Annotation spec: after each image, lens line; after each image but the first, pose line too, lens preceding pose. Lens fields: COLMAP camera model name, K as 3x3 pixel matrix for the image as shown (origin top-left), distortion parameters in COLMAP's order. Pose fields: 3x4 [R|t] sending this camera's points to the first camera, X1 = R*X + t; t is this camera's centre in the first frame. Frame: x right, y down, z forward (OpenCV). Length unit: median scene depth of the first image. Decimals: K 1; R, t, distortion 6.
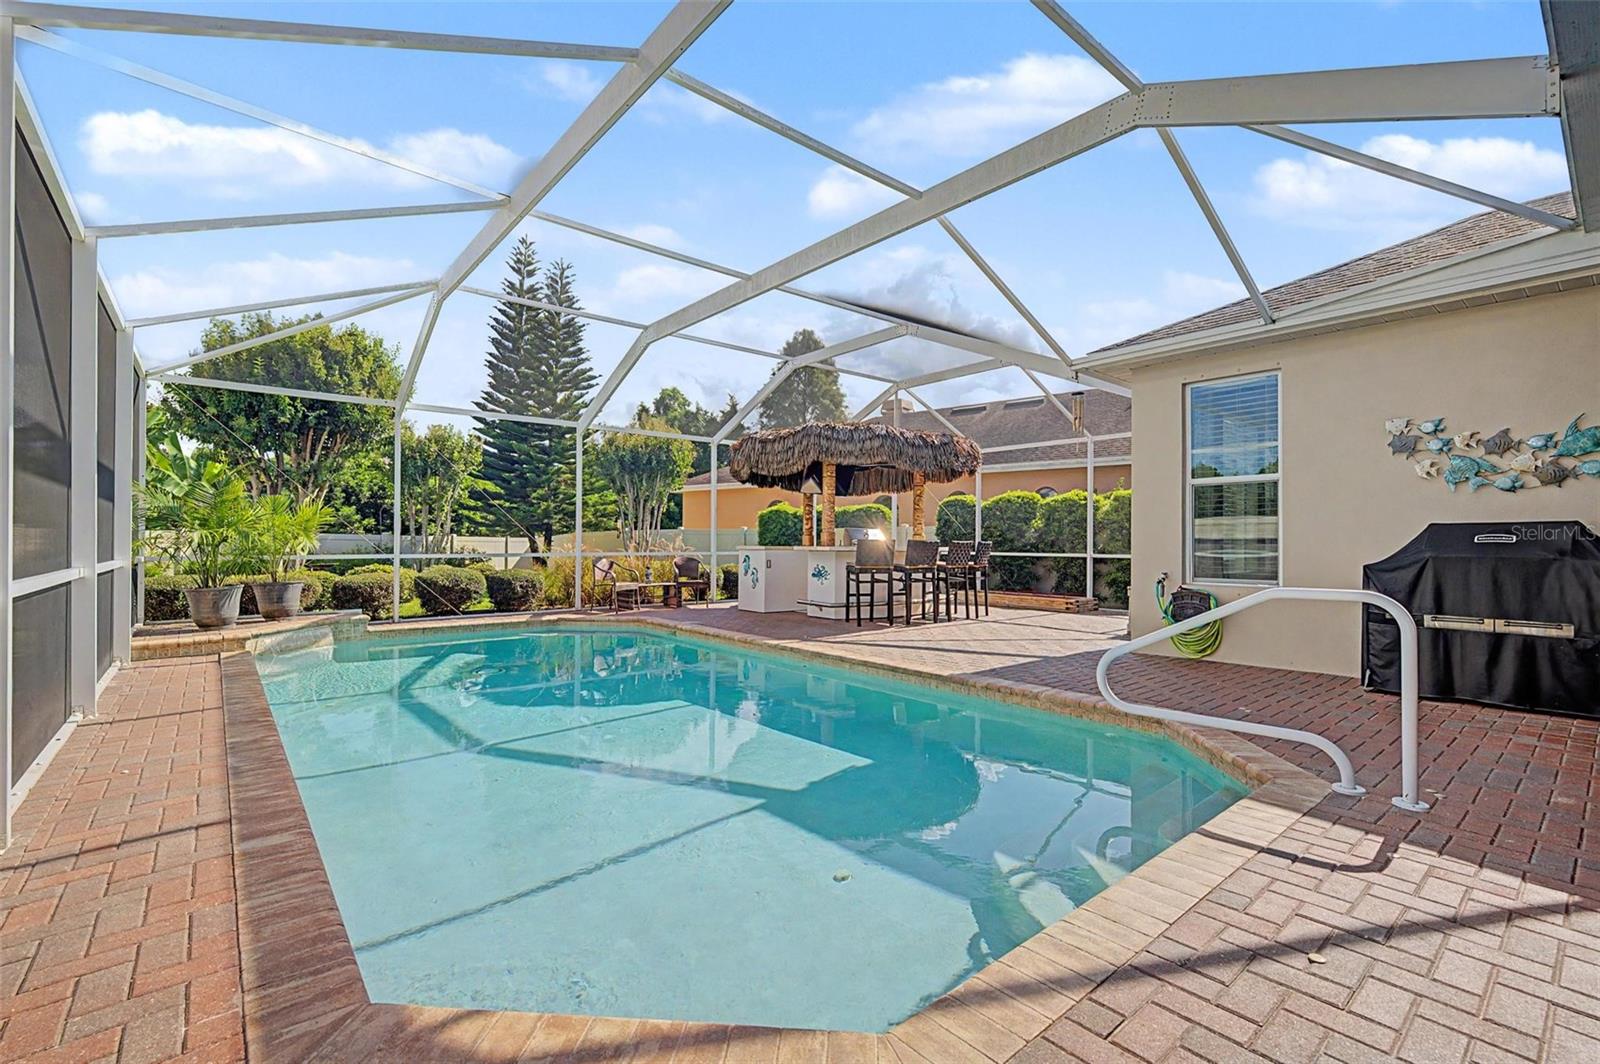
lens RADIAL K [[697.8, 0, 800.0], [0, 697.8, 532.0], [0, 0, 1]] dist [0.003612, 0.000431]
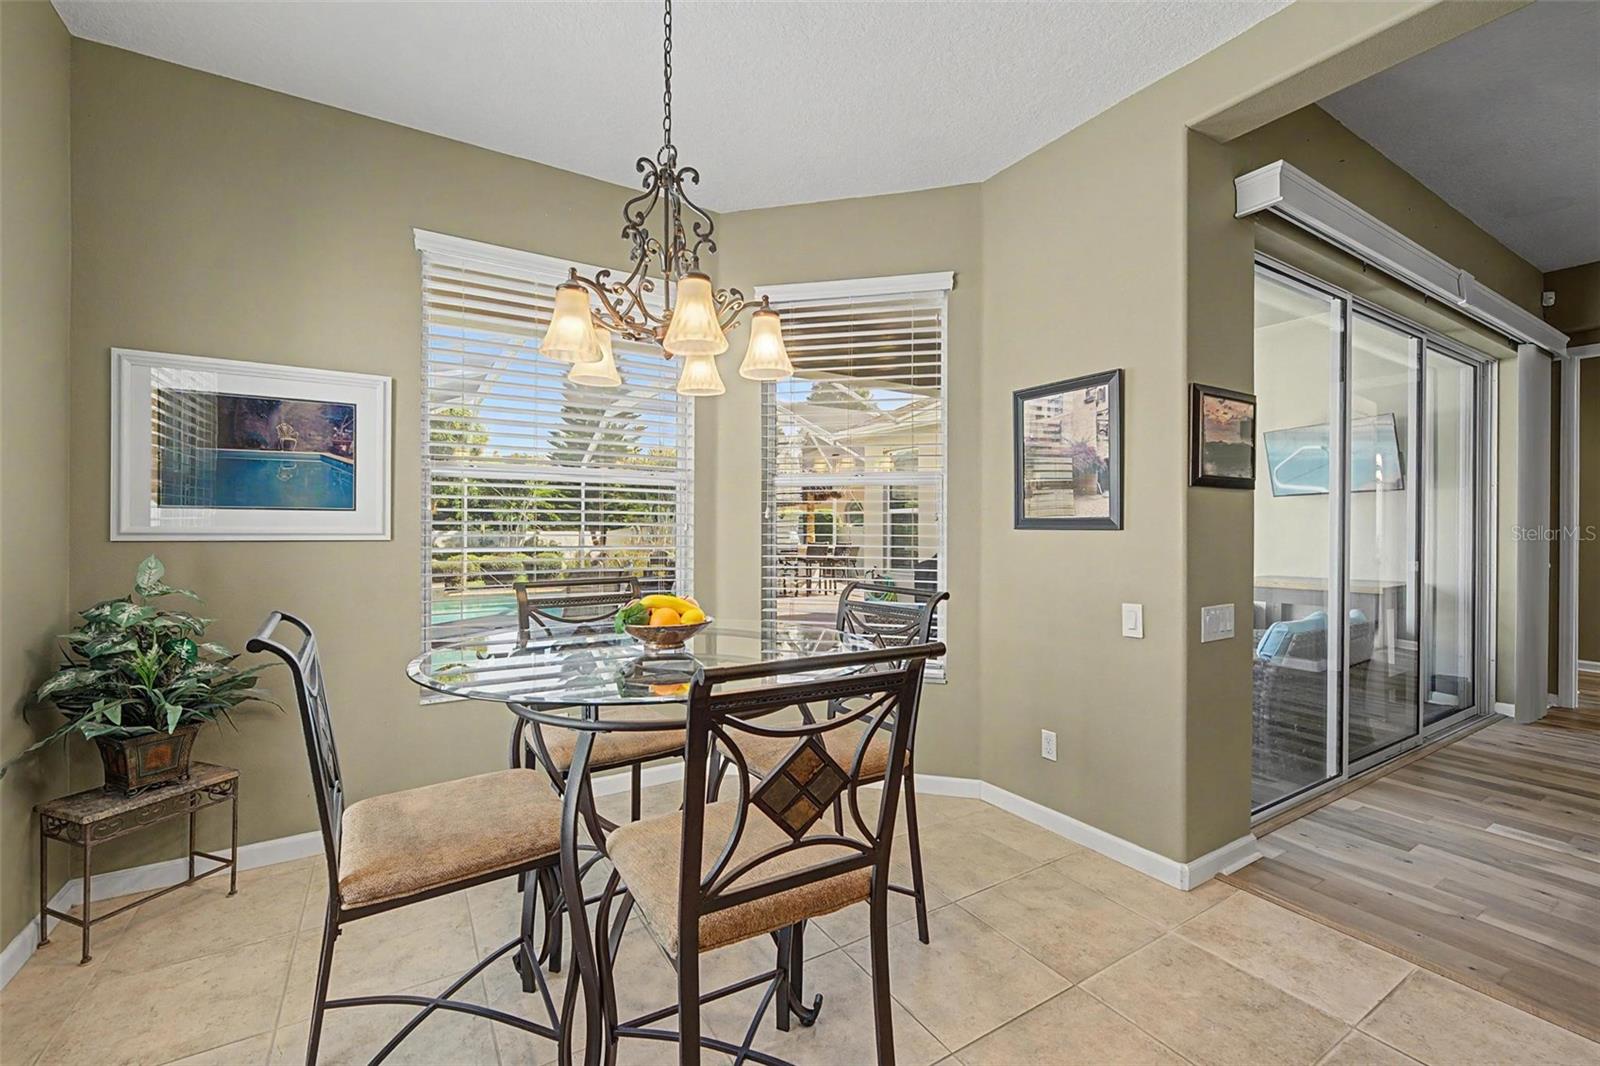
lens RADIAL K [[662.1, 0, 795.5], [0, 662.1, 527.3], [0, 0, 1]] dist [-0.002362, -0.000113]
pose [[0.989061, -0.000112, -0.147505, 0.373890], [0.002213, 0.999898, 0.014079, -0.036732], [0.147488, -0.014251, 0.988961, -0.368355]]
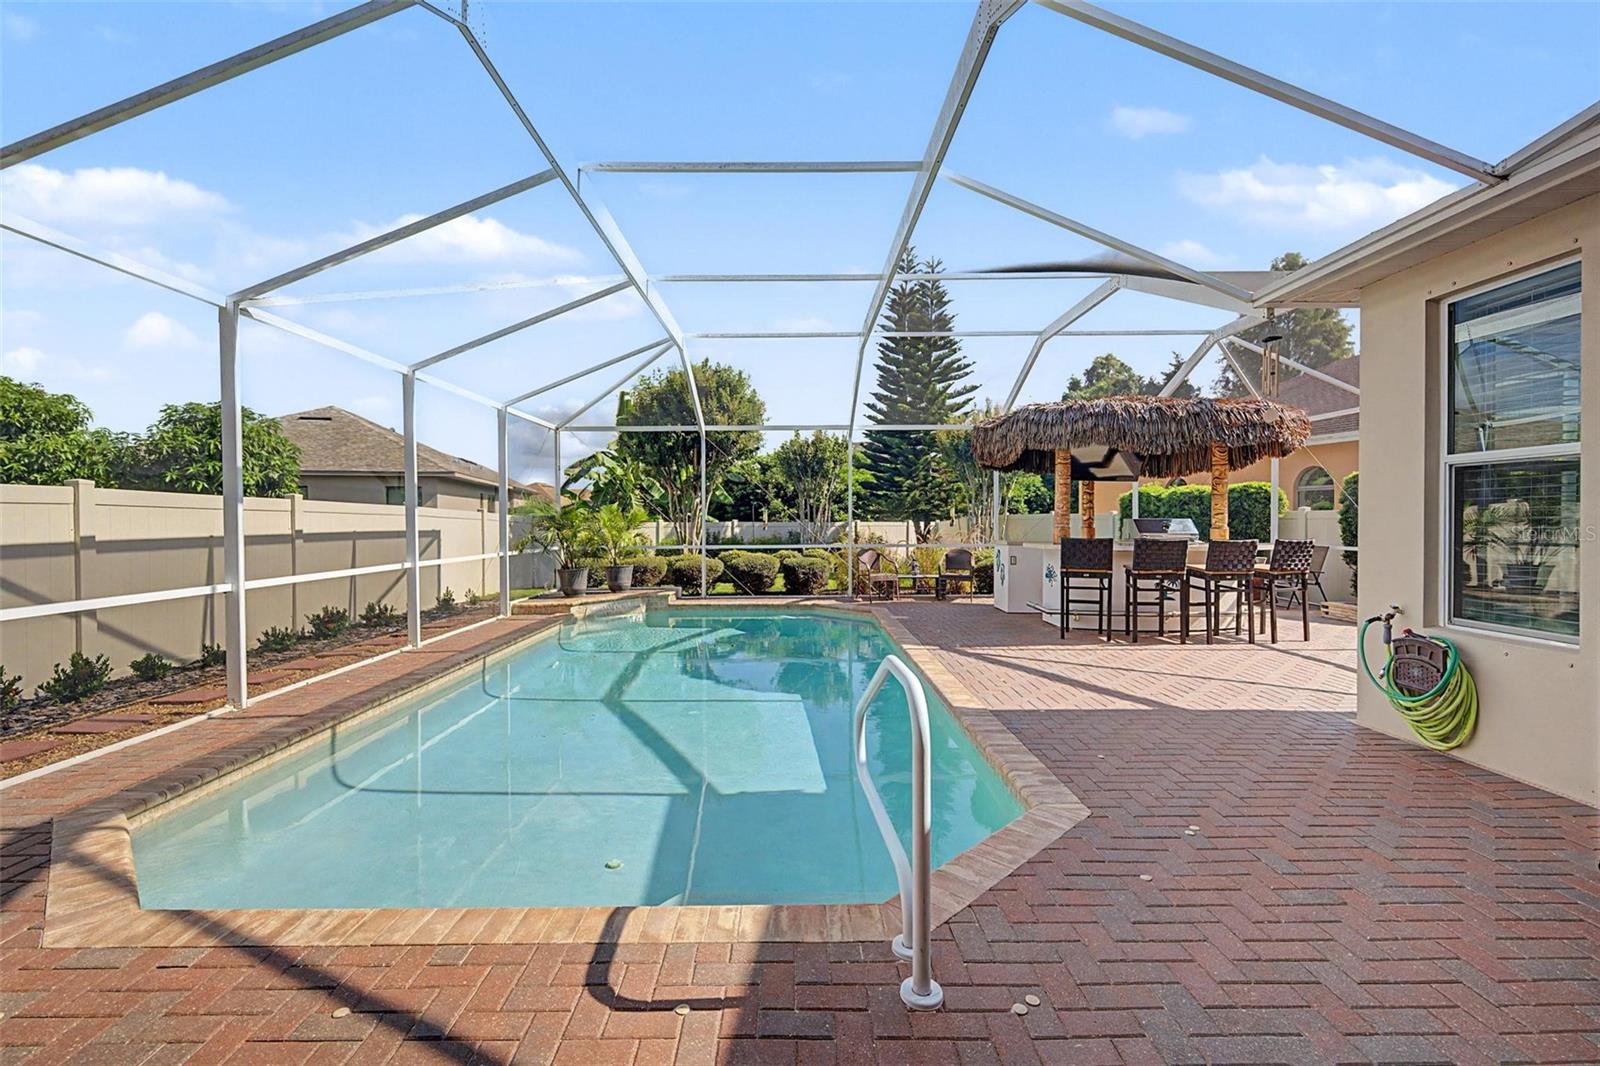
lens RADIAL K [[698.1, 0, 800.0], [0, 698.1, 533.0], [0, 0, 1]] dist [-0.010493, 0.000167]
pose [[0.772070, 0.005332, -0.635515, 0.333634], [0.017393, 0.999413, 0.029516, -0.023293], [0.635299, -0.033842, 0.771525, 0.113578]]
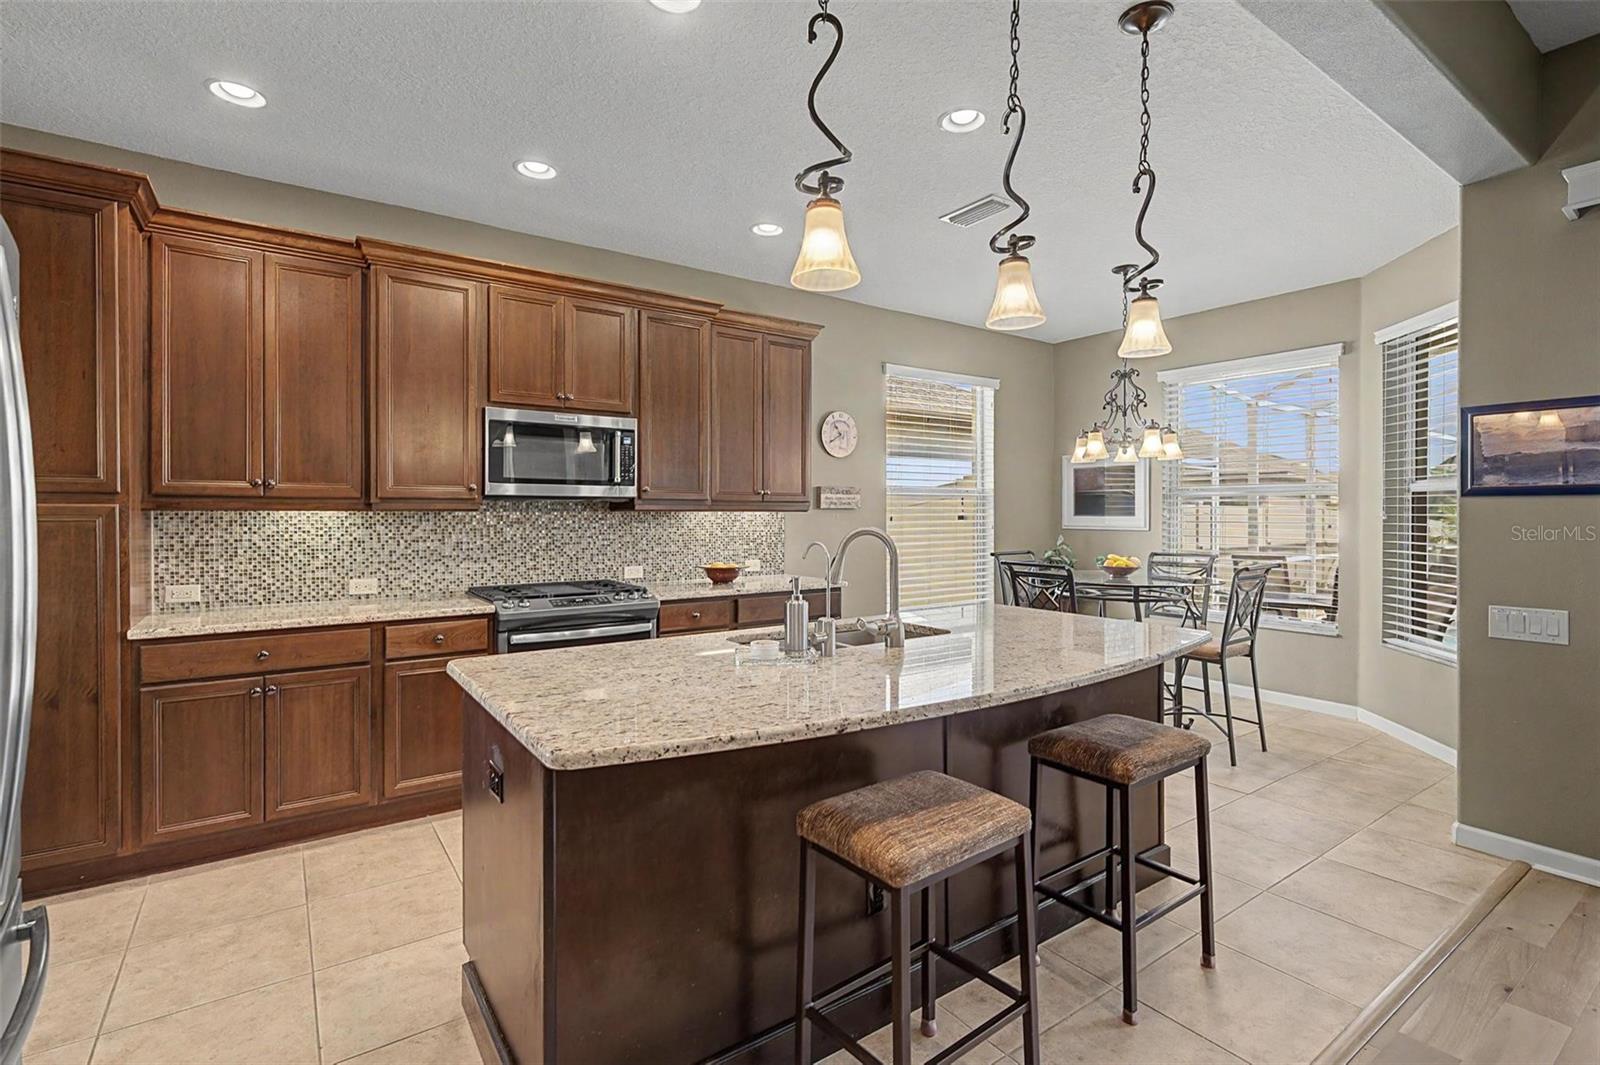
lens RADIAL K [[744.0, 0, 796.9], [0, 744.0, 514.4], [0, 0, 1]] dist [0.000974, 0.000367]
pose [[-0.083099, -0.002281, -0.996539, 0.777152], [0.015196, 0.999878, -0.003555, -0.043223], [0.996425, -0.015439, -0.083054, -0.362441]]
